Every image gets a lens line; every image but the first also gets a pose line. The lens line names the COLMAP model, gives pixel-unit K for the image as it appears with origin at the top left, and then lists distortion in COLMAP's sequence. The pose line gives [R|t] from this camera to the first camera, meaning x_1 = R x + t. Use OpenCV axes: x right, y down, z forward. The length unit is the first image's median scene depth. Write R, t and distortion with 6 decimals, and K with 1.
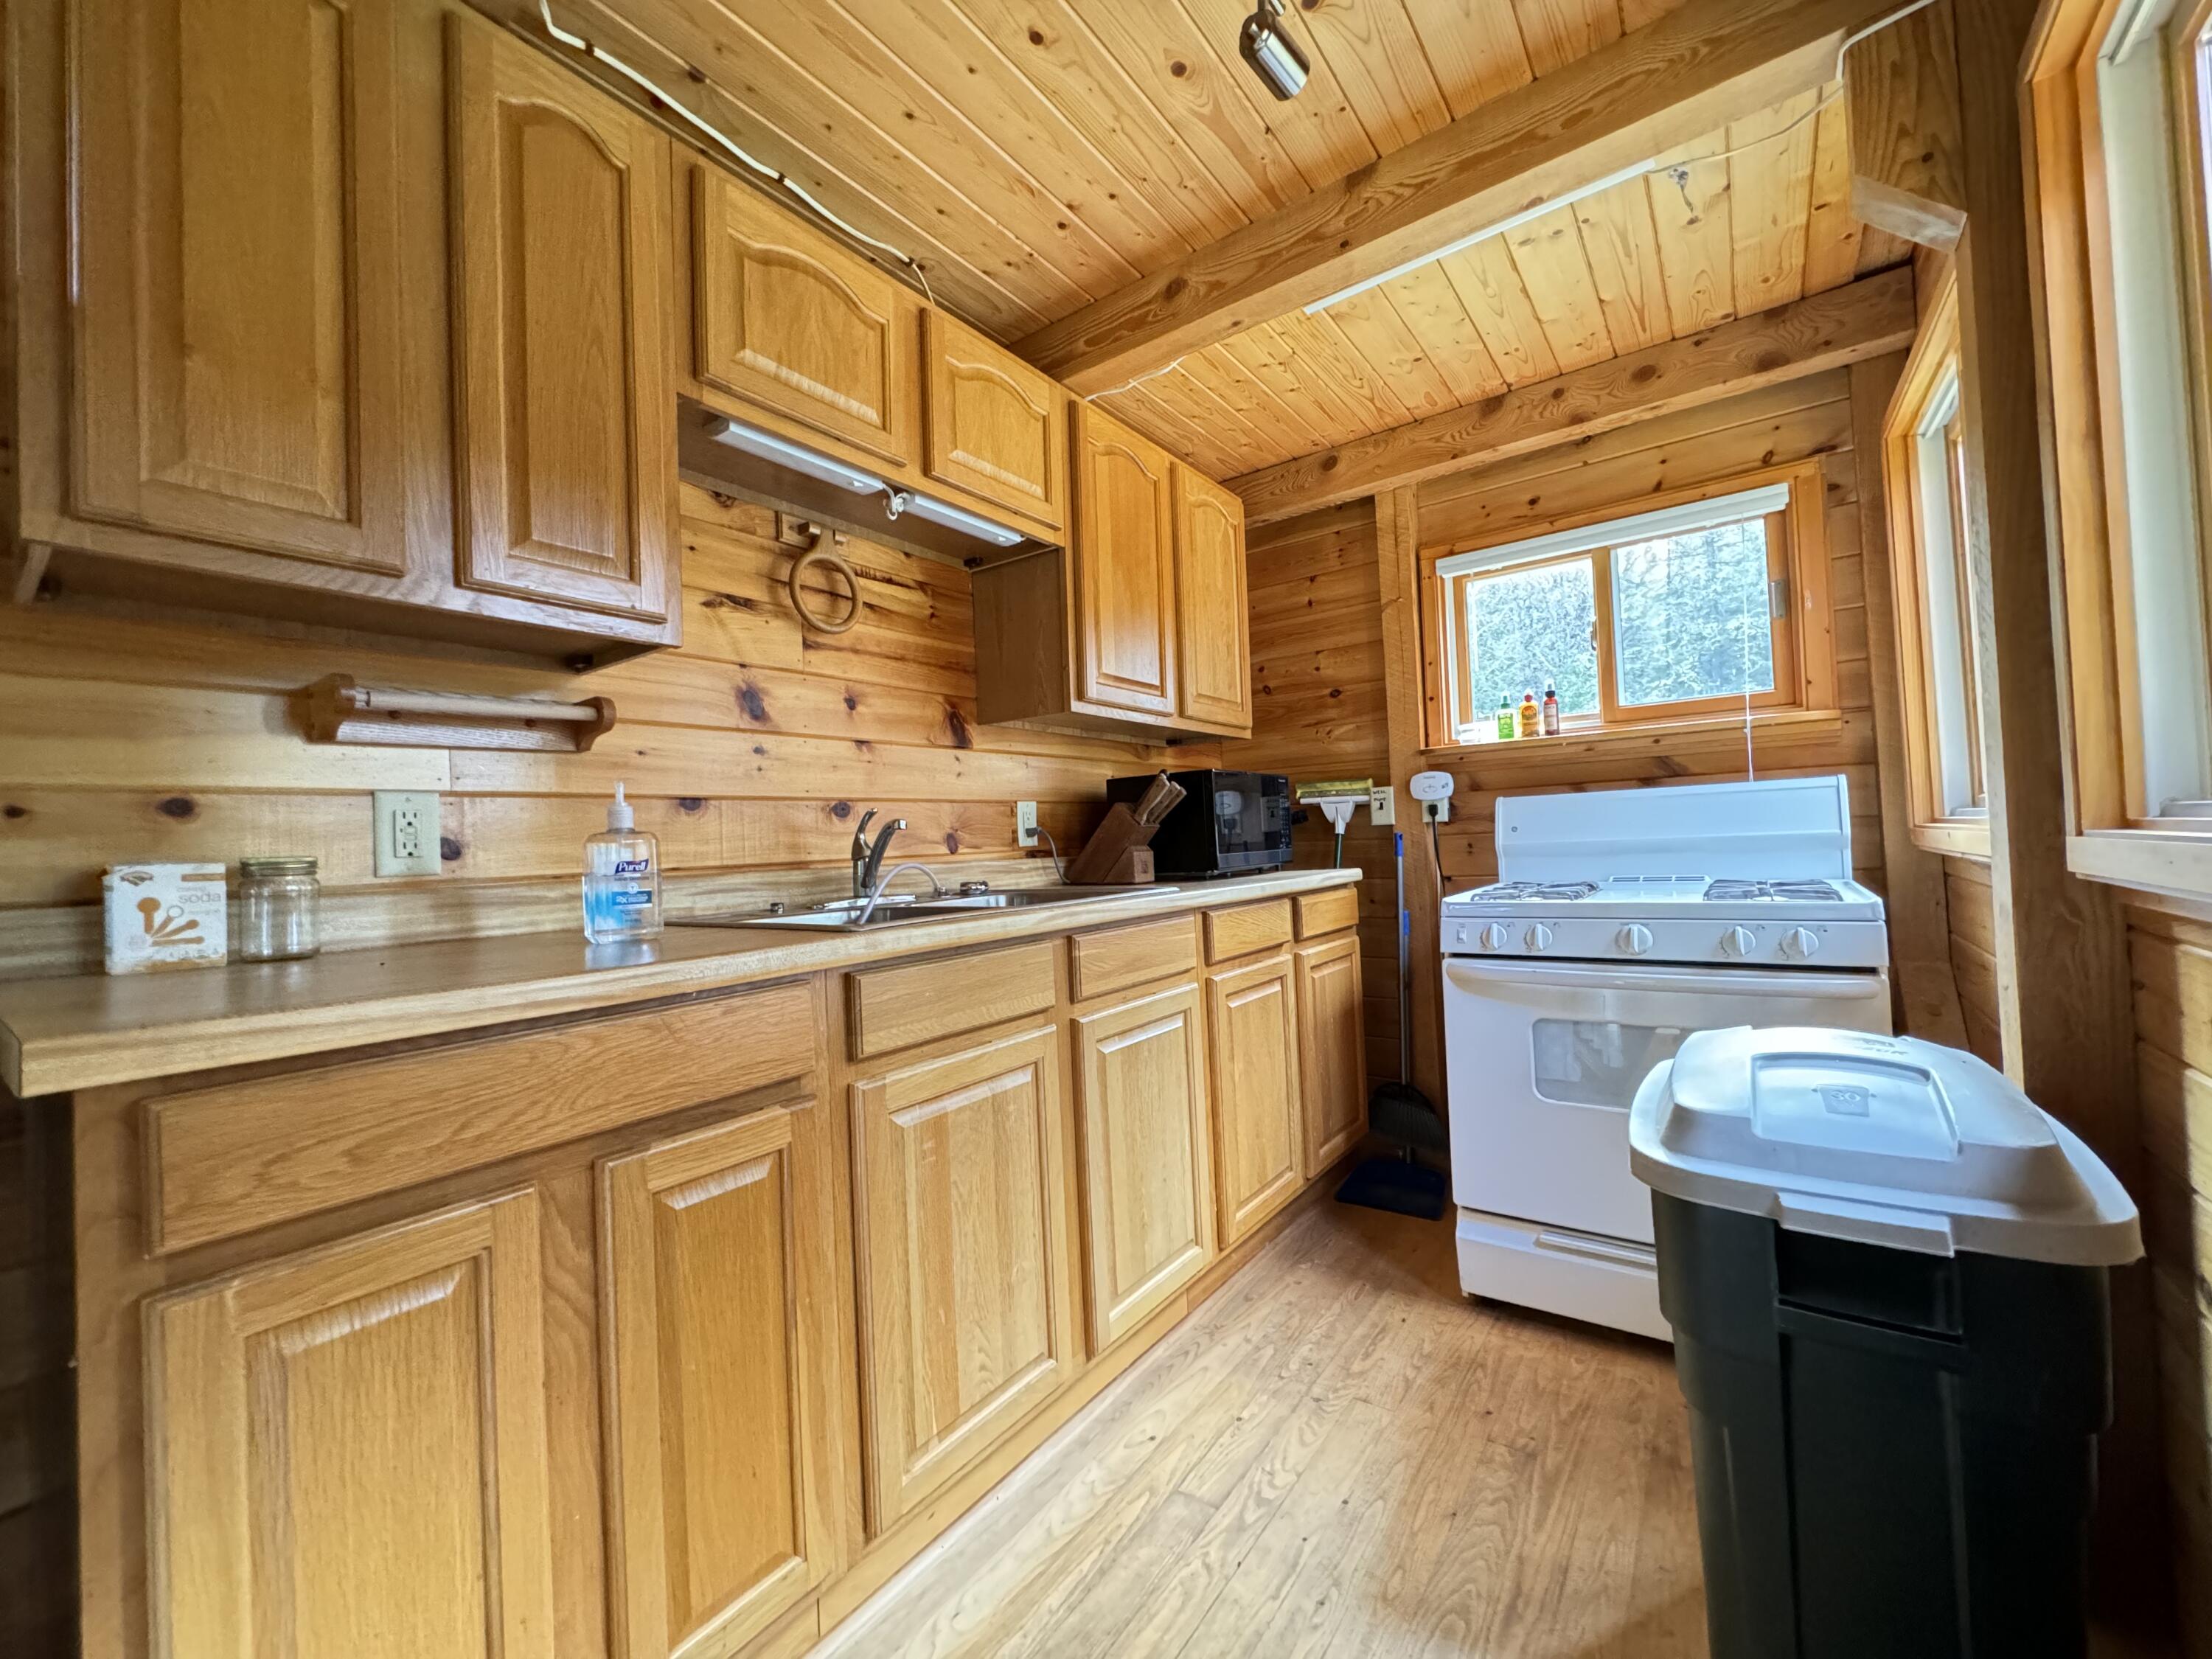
lens RADIAL K [[887.1, 0, 1098.3], [0, 887.1, 827.7], [0, 0, 1]] dist [0.001619, 0.000495]
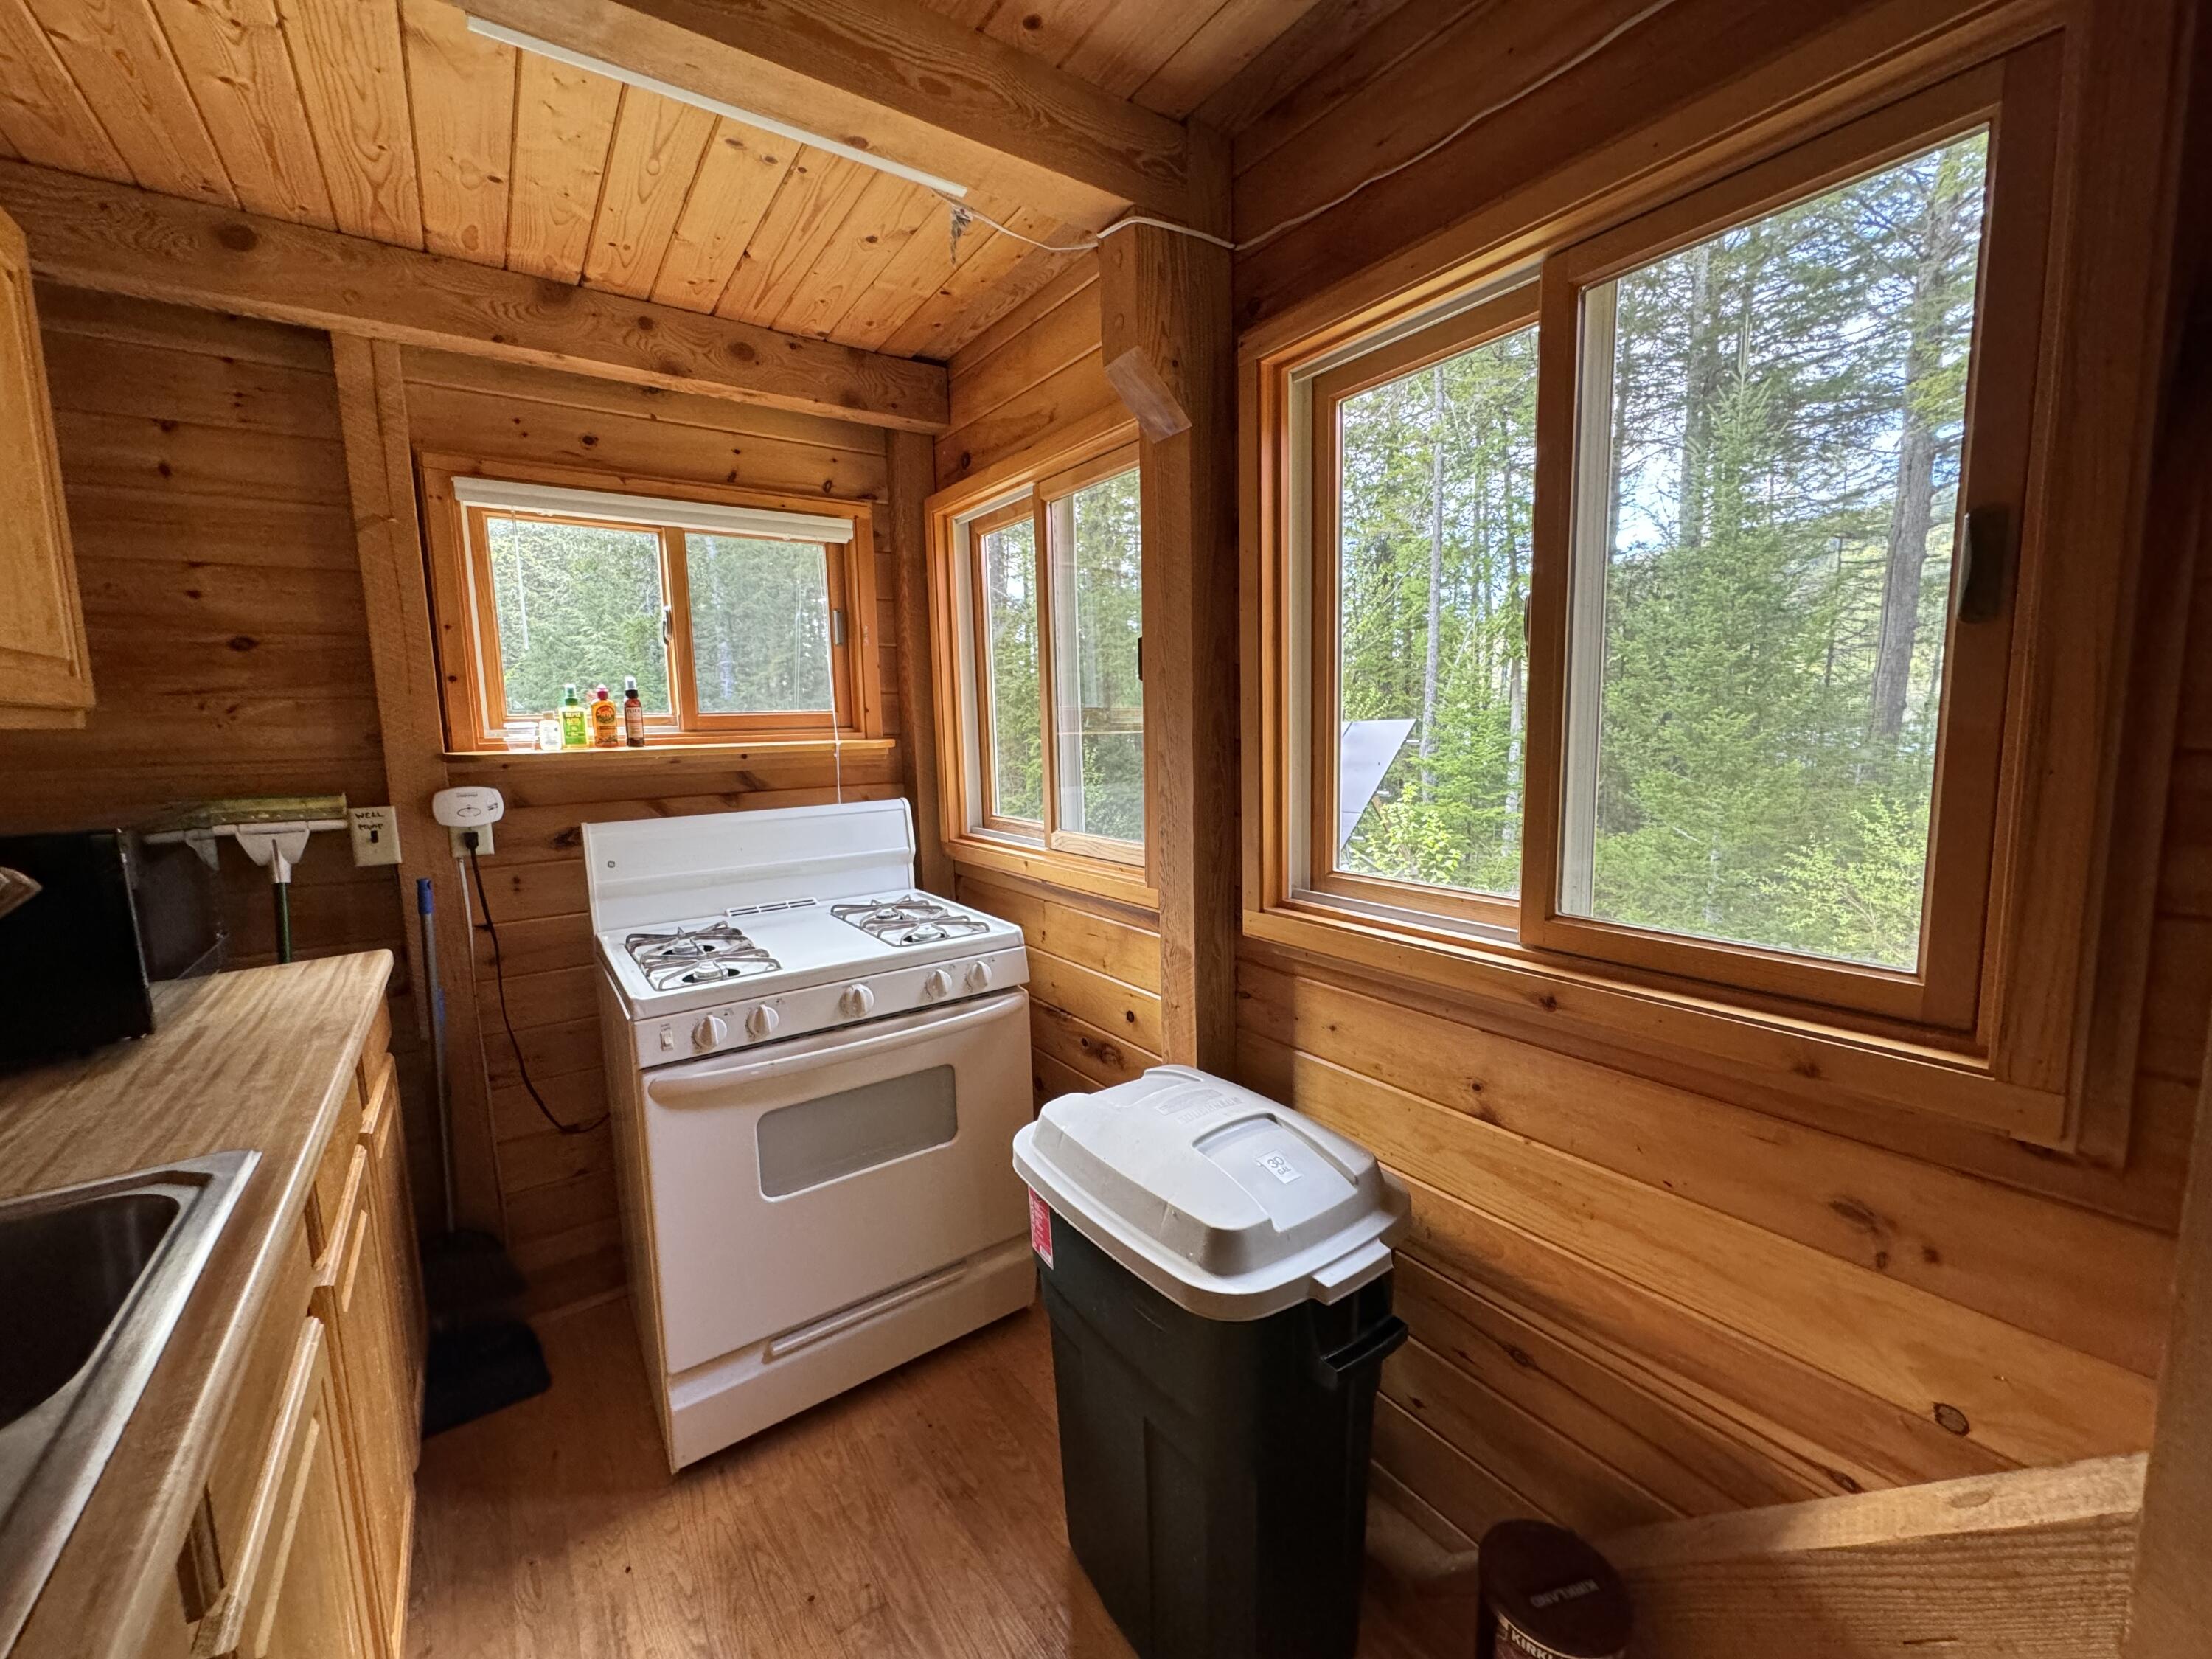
lens RADIAL K [[887.1, 0, 1106.4], [0, 887.1, 828.7], [0, 0, 1]] dist [0.001619, 0.000495]
pose [[0.310632, -0.084271, 0.946787, -0.145448], [-0.009803, 0.995725, 0.091843, -0.106560], [-0.950480, -0.037811, 0.308478, 0.323734]]
